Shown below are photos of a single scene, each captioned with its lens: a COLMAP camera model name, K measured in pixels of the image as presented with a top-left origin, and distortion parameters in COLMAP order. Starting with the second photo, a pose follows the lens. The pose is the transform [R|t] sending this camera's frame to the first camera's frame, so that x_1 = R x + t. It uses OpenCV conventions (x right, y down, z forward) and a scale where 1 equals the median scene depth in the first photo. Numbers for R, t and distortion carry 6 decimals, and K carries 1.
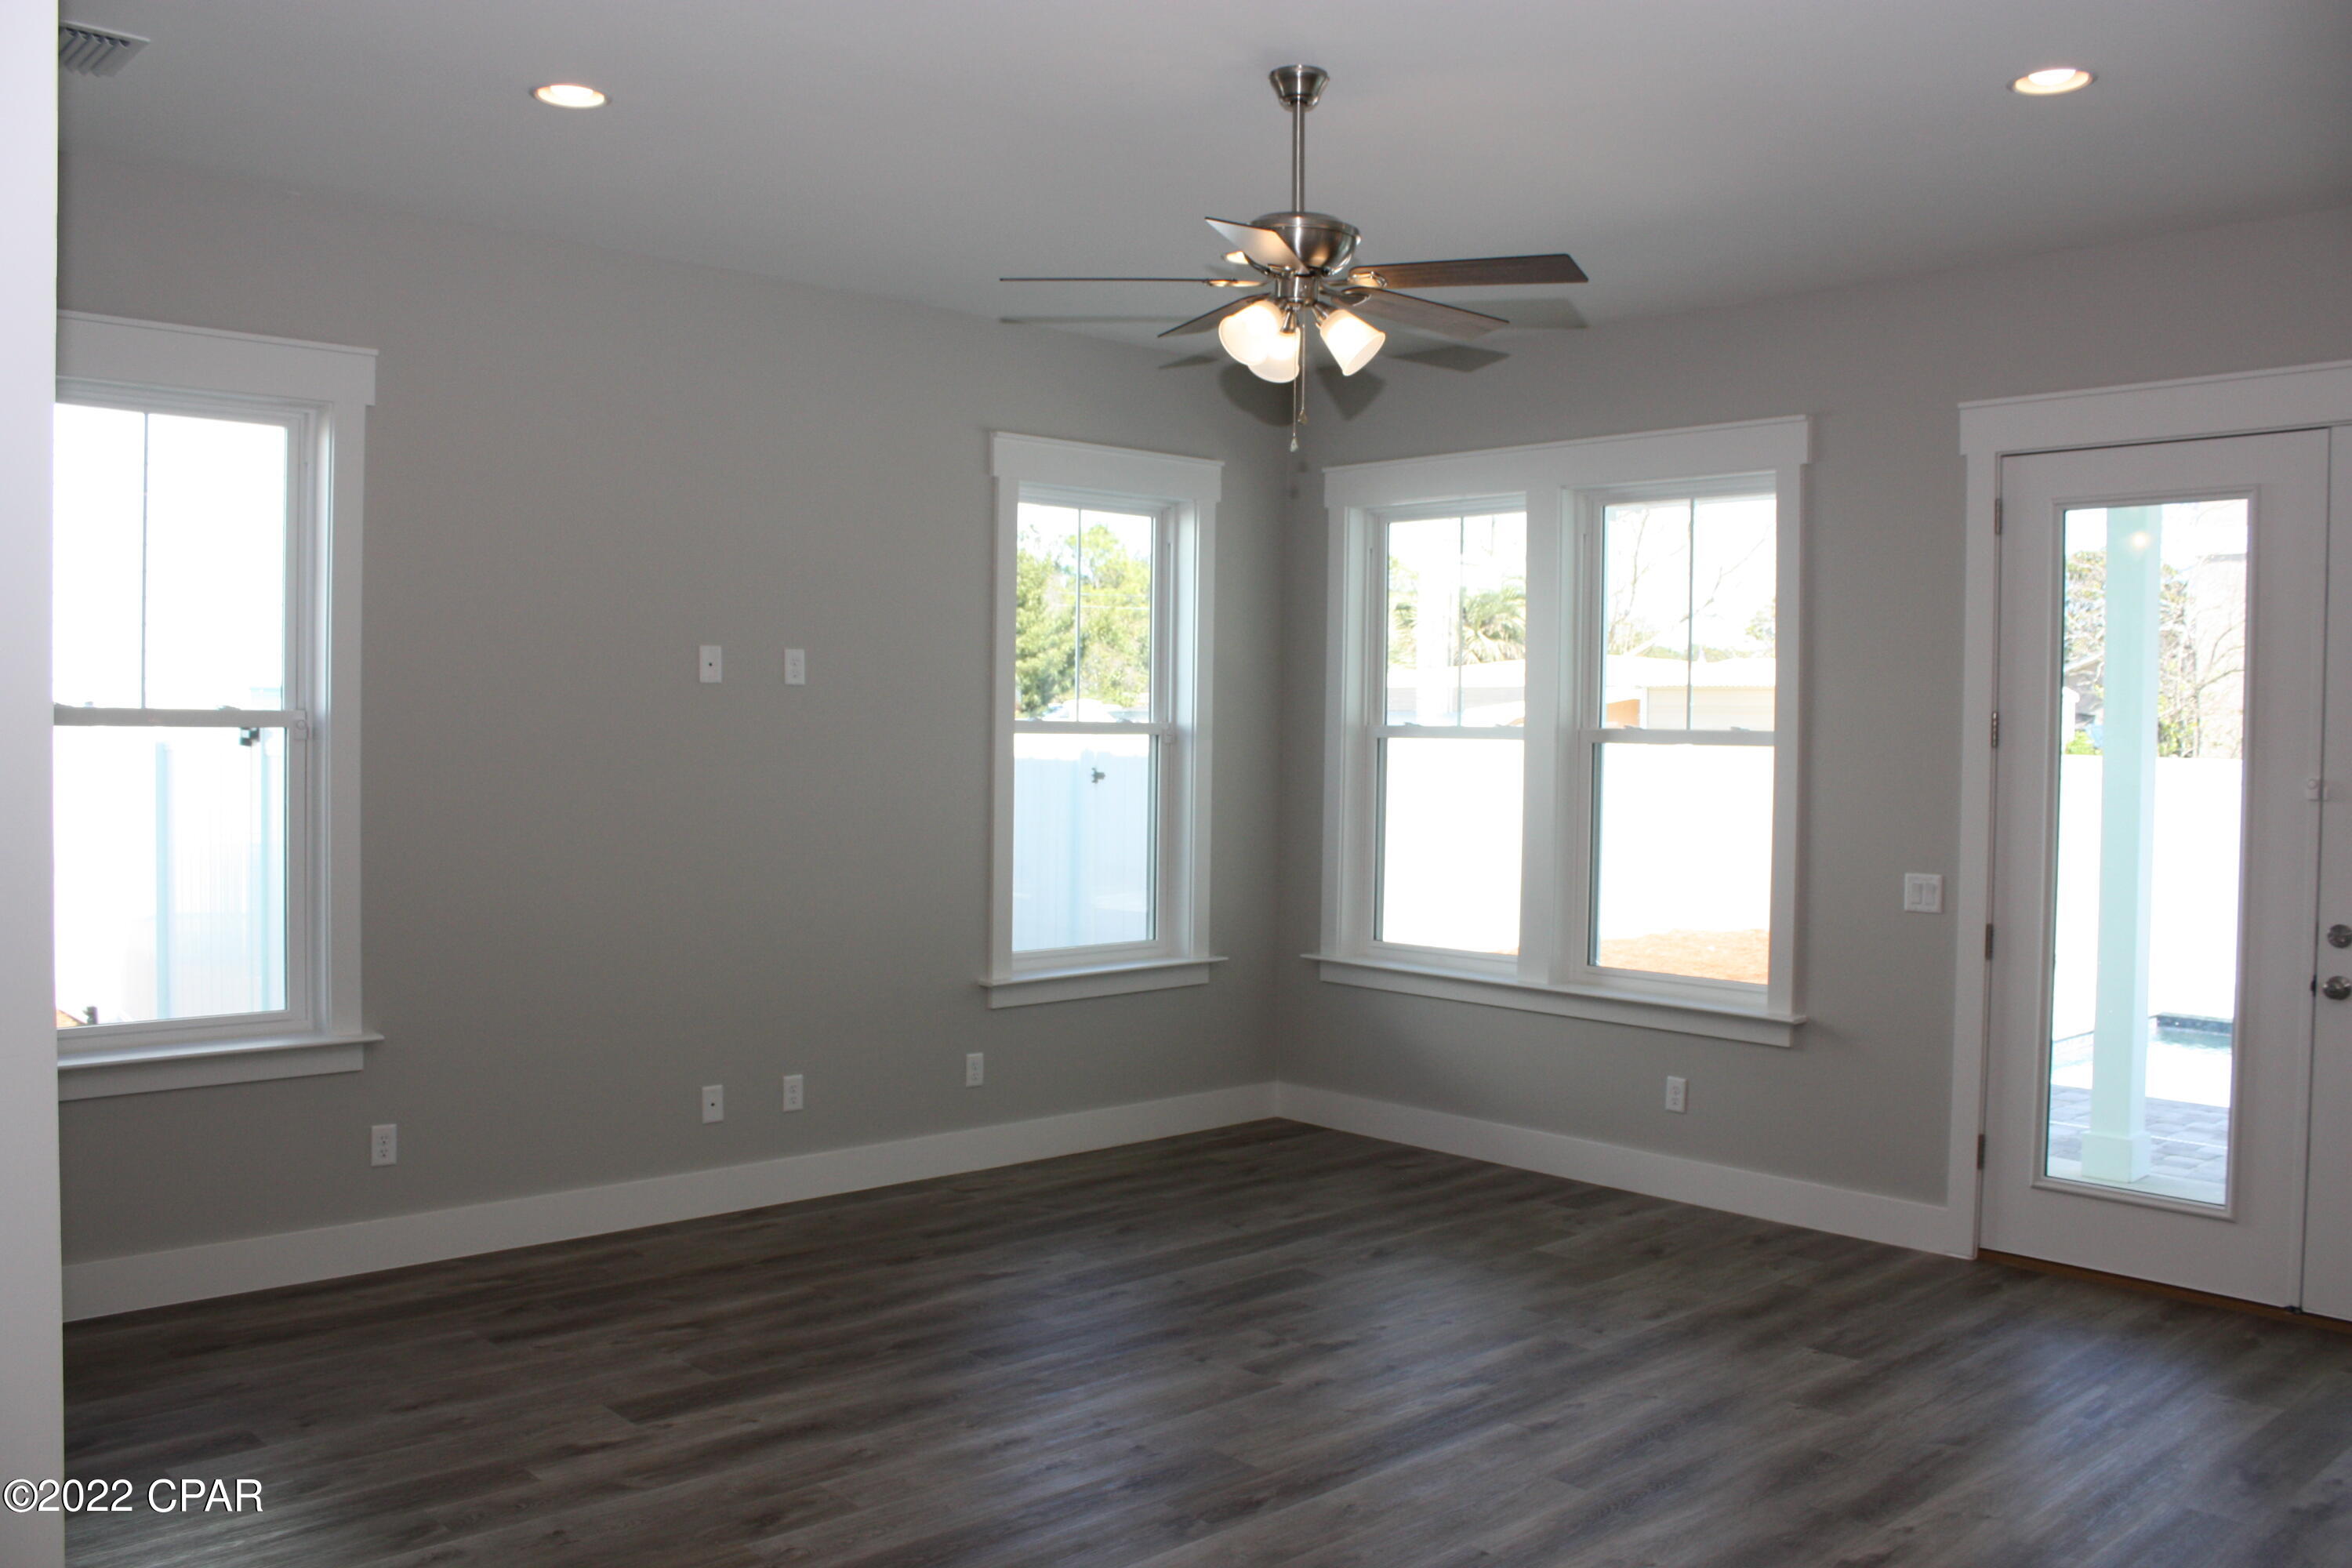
lens RADIAL K [[1956.4, 0, 1176.0], [0, 1956.4, 784.0], [0, 0, 1]] dist [-0.178003, 0.170474]
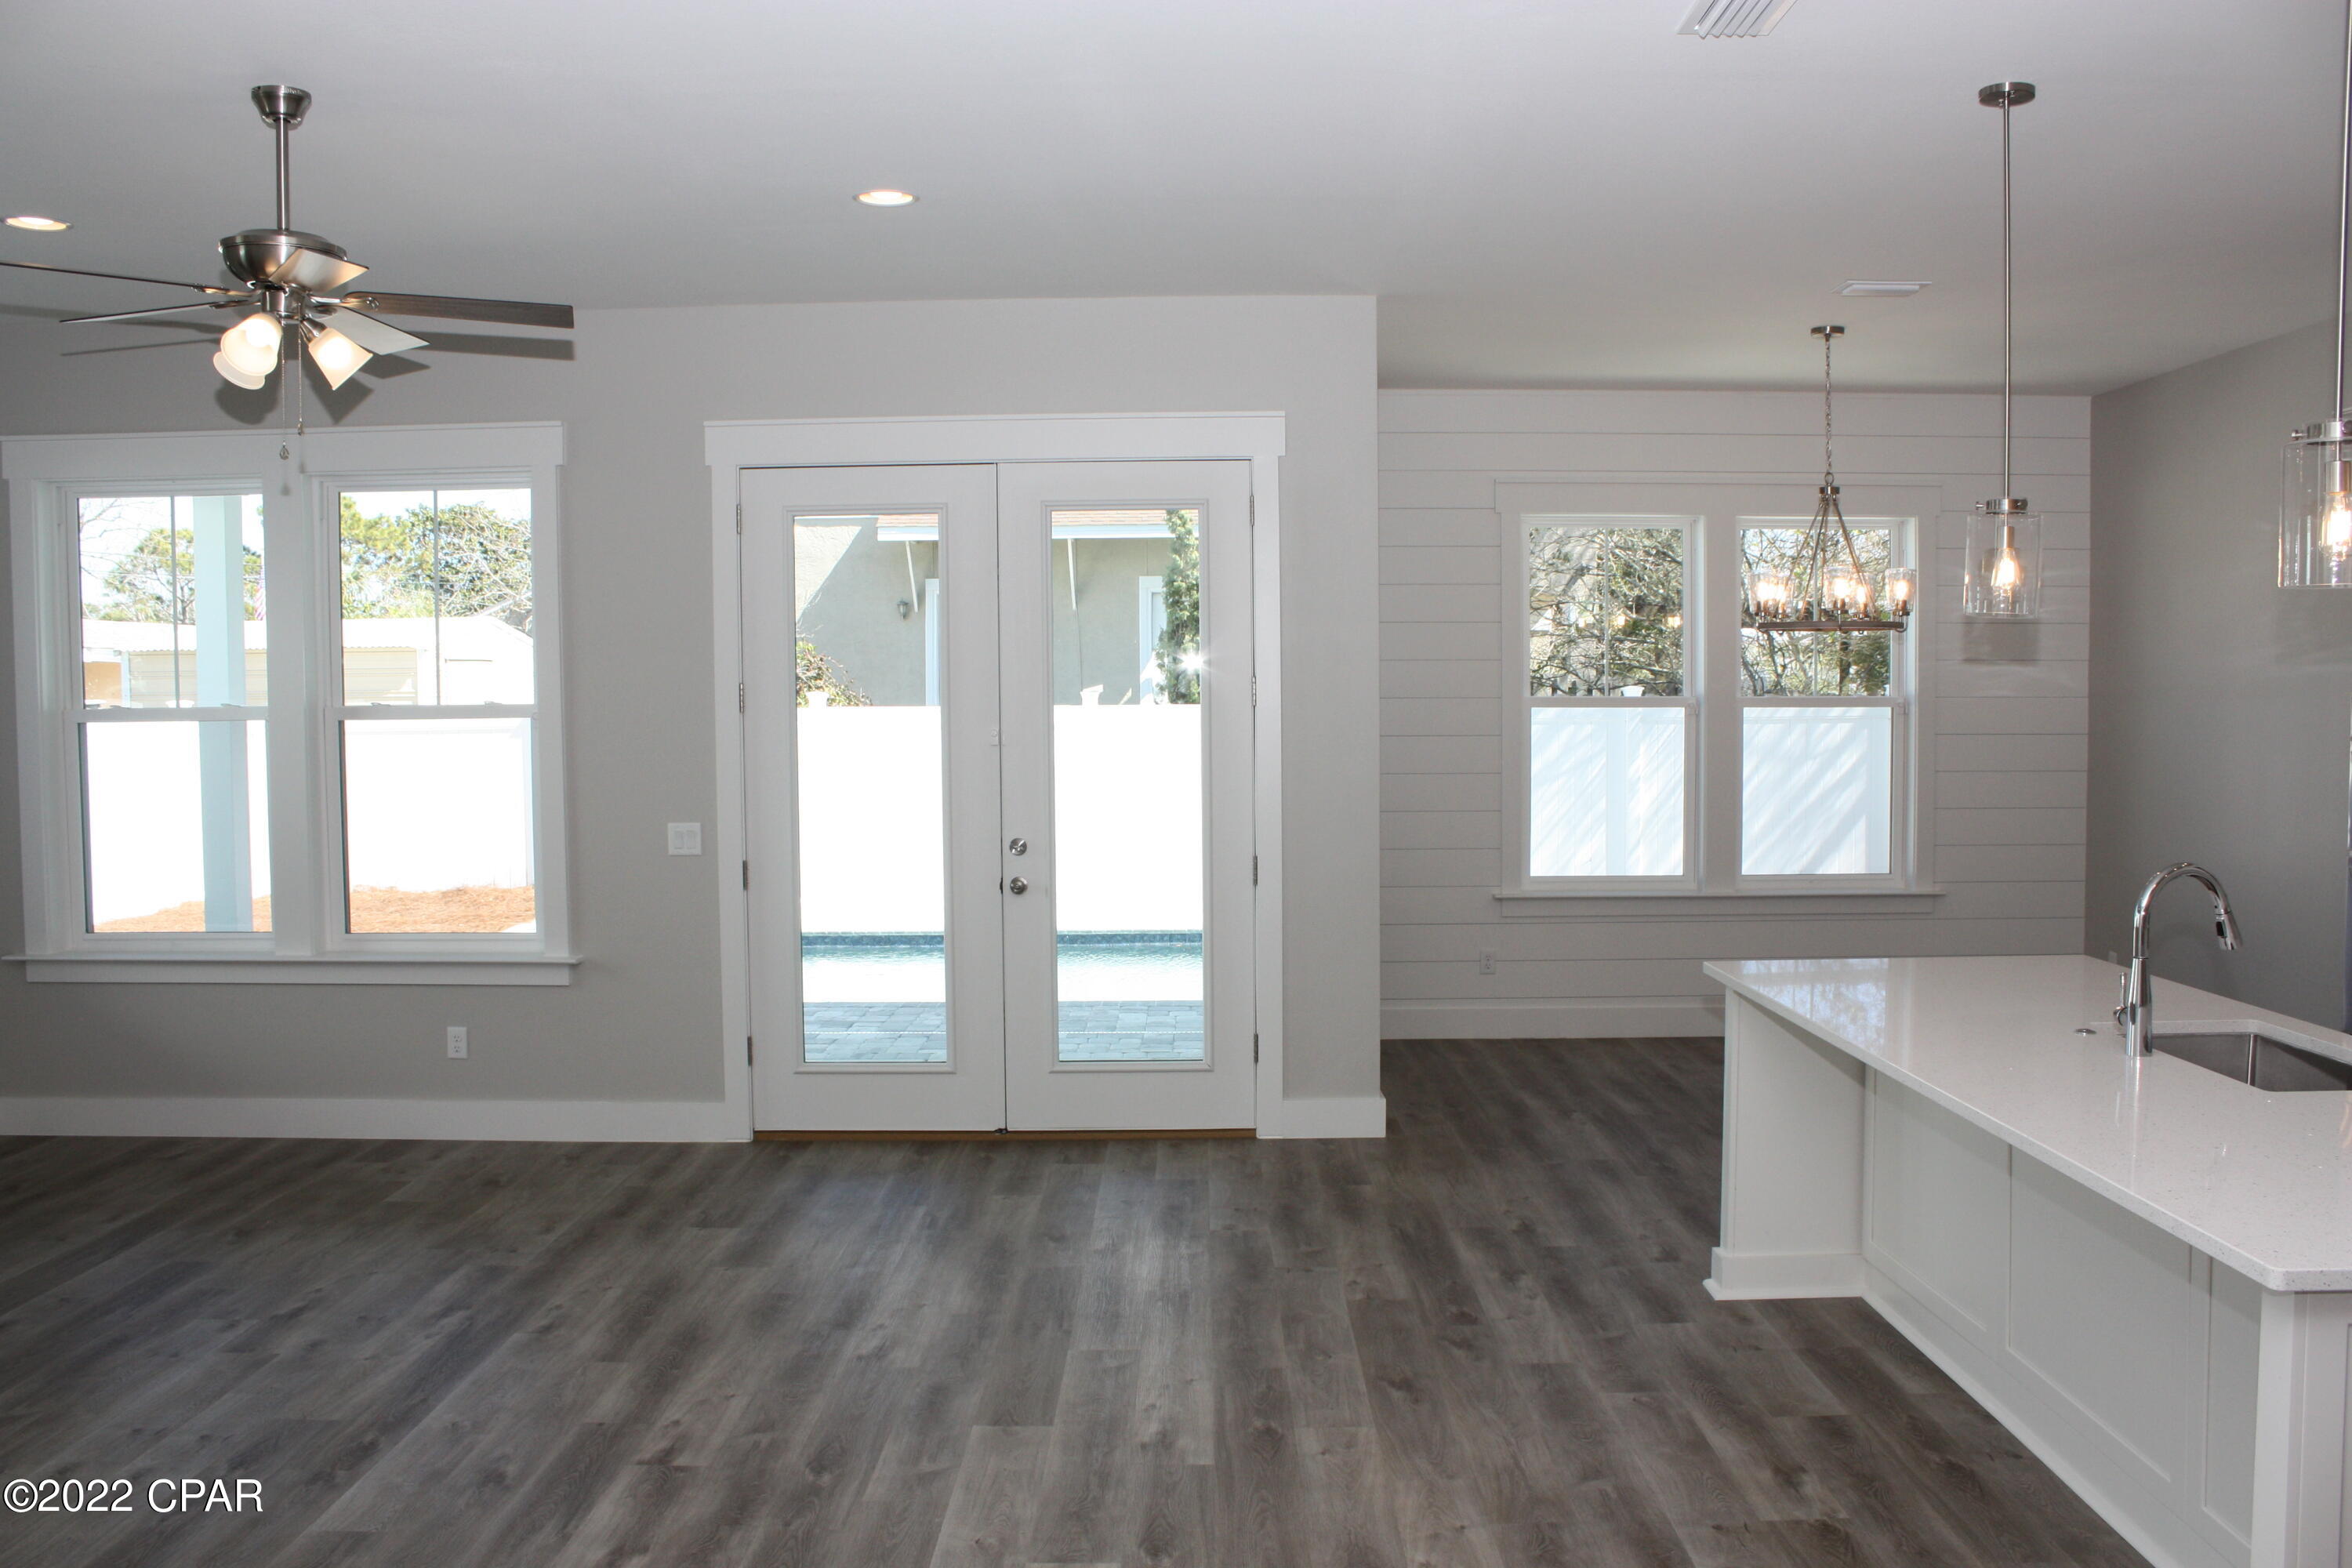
lens RADIAL K [[1956.4, 0, 1176.0], [0, 1956.4, 784.0], [0, 0, 1]] dist [-0.178003, 0.170474]
pose [[0.694722, -0.057866, 0.716947, -0.282657], [0.039781, 0.998324, 0.042029, -0.016394], [-0.718177, -0.000678, 0.695860, -0.045720]]
